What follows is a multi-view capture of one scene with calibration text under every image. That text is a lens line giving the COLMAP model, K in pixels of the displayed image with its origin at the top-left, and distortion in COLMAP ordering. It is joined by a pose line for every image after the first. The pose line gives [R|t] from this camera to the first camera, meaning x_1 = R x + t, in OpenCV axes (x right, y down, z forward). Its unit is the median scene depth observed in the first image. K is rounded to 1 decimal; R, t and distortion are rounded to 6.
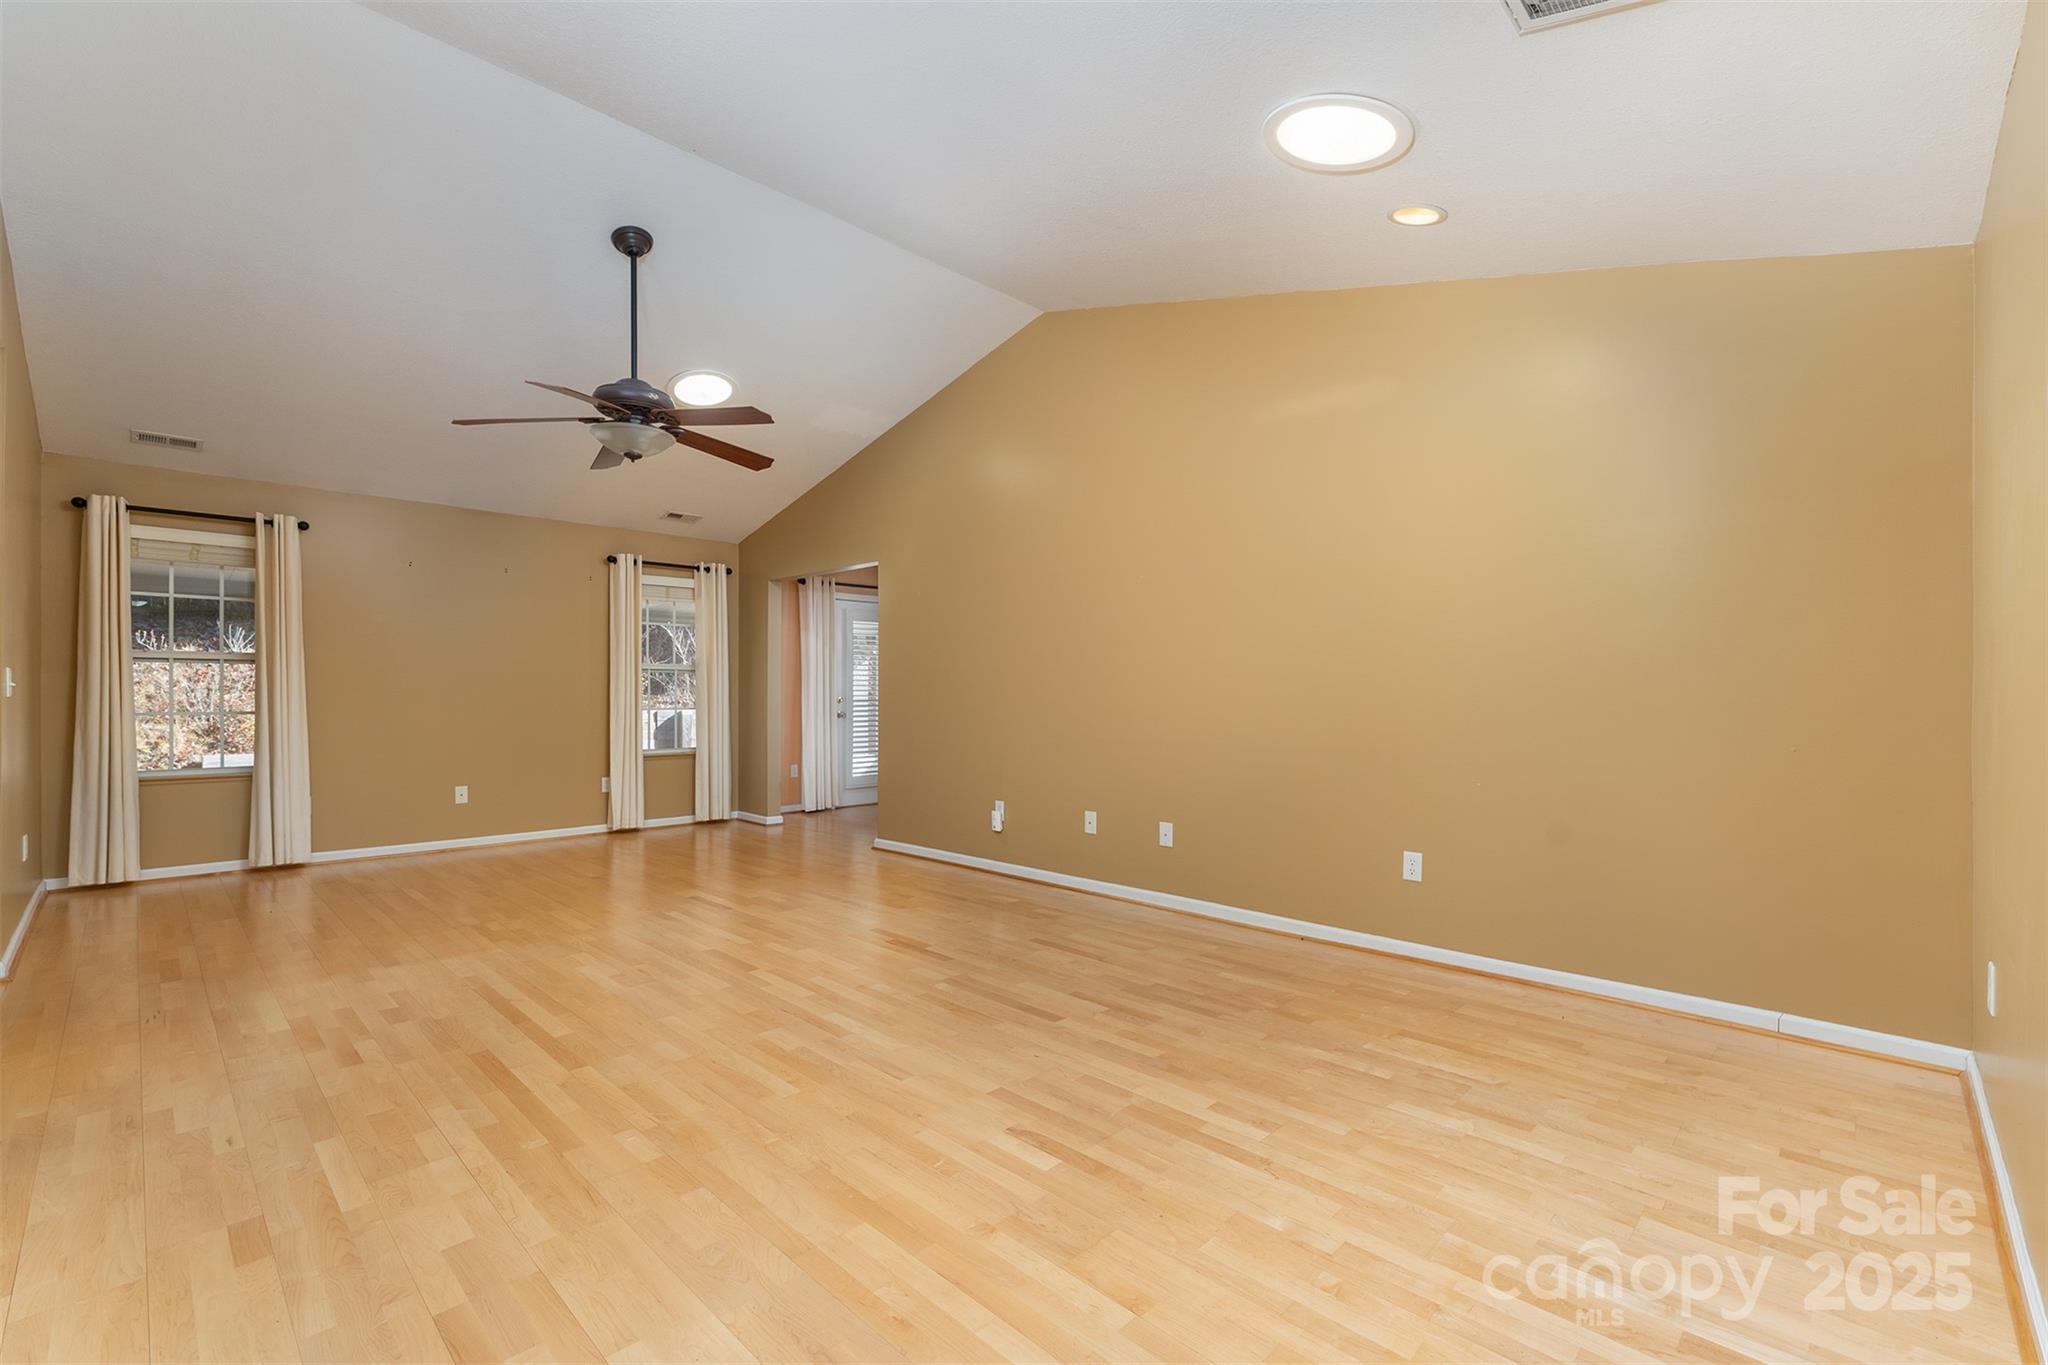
lens RADIAL K [[842.6, 0, 1030.2], [0, 842.6, 698.4], [0, 0, 1]] dist [0.005154, -0.000314]
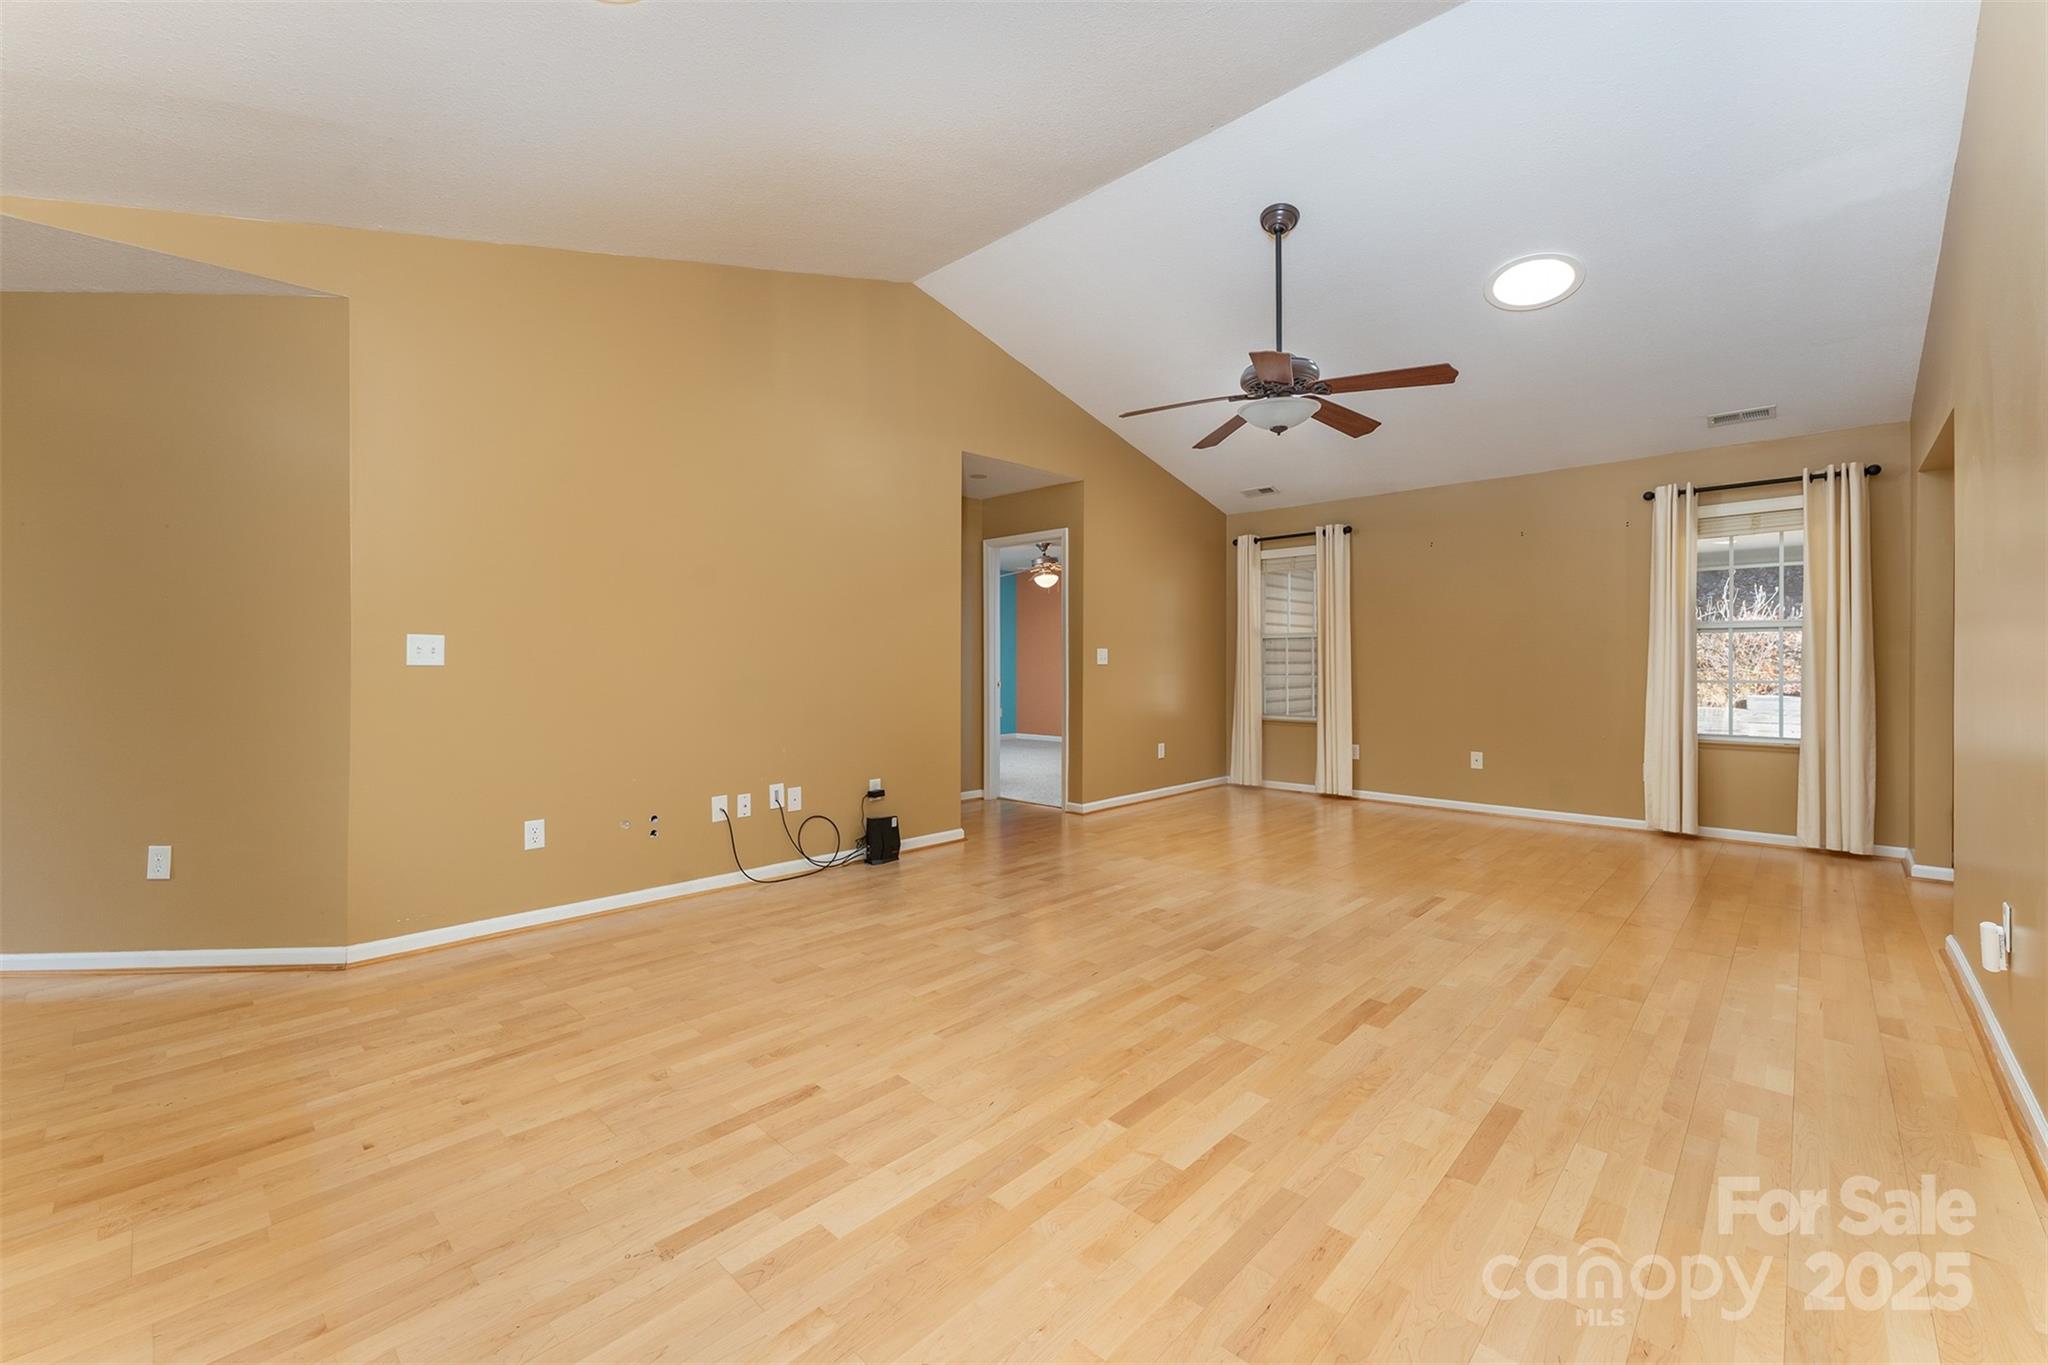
lens RADIAL K [[842.6, 0, 1017.6], [0, 842.6, 664.2], [0, 0, 1]] dist [0.005154, -0.000314]
pose [[0.018211, 0.001348, -0.999833, 0.553784], [-0.002405, 0.999996, 0.001304, -0.004037], [0.999831, 0.002381, 0.018214, 0.672604]]
